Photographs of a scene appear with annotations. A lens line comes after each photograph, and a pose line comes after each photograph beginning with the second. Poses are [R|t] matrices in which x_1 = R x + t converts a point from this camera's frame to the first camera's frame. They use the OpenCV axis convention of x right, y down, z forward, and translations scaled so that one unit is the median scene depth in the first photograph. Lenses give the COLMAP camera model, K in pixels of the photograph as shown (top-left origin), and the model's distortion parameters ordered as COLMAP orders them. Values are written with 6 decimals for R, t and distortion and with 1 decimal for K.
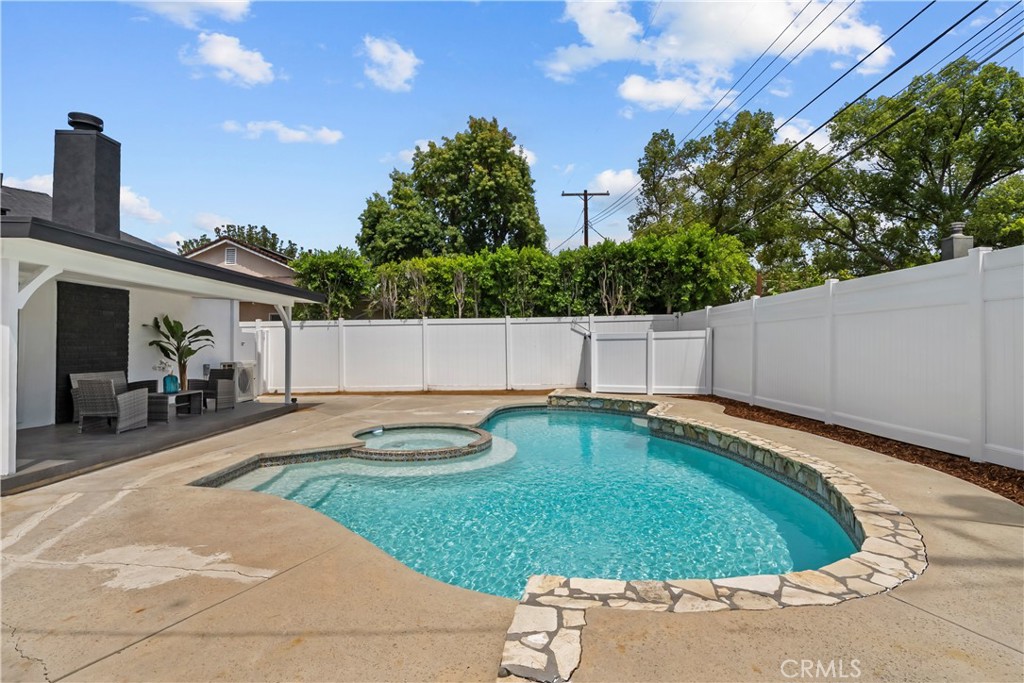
lens RADIAL K [[497.9, 0, 485.7], [0, 497.9, 335.4], [0, 0, 1]] dist [0.000688, 0.000384]
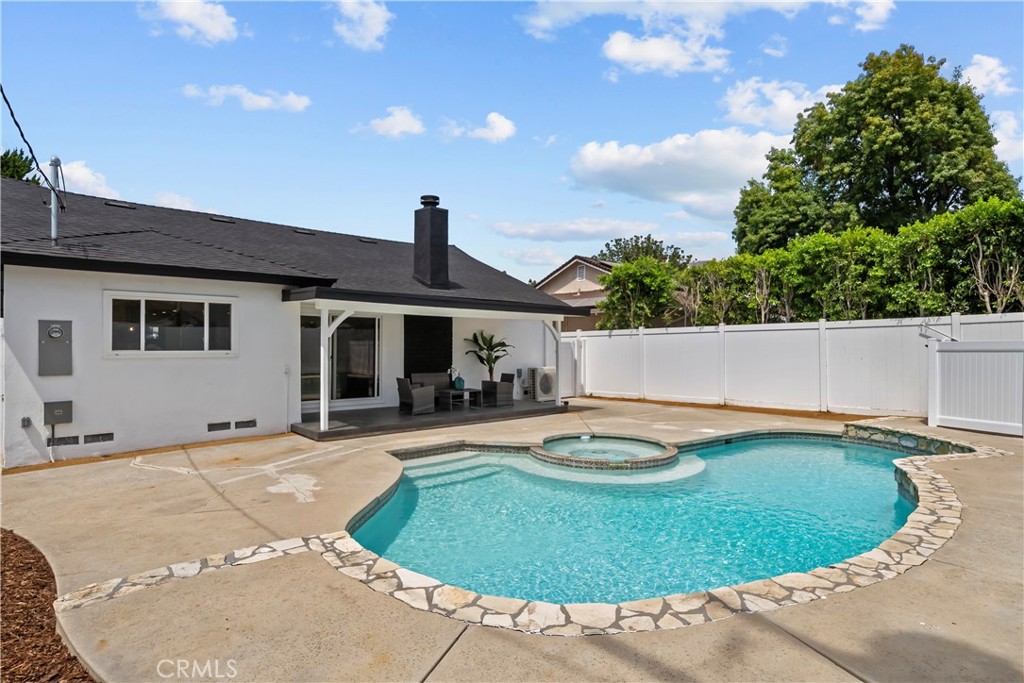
lens RADIAL K [[524.3, 0, 507.4], [0, 524.3, 344.5], [0, 0, 1]] dist [-0.001171, -0.000355]
pose [[0.702786, -0.001914, -0.711399, 0.287966], [0.012541, 0.999874, 0.009699, -0.013150], [0.711291, -0.015738, 0.702721, 0.052353]]
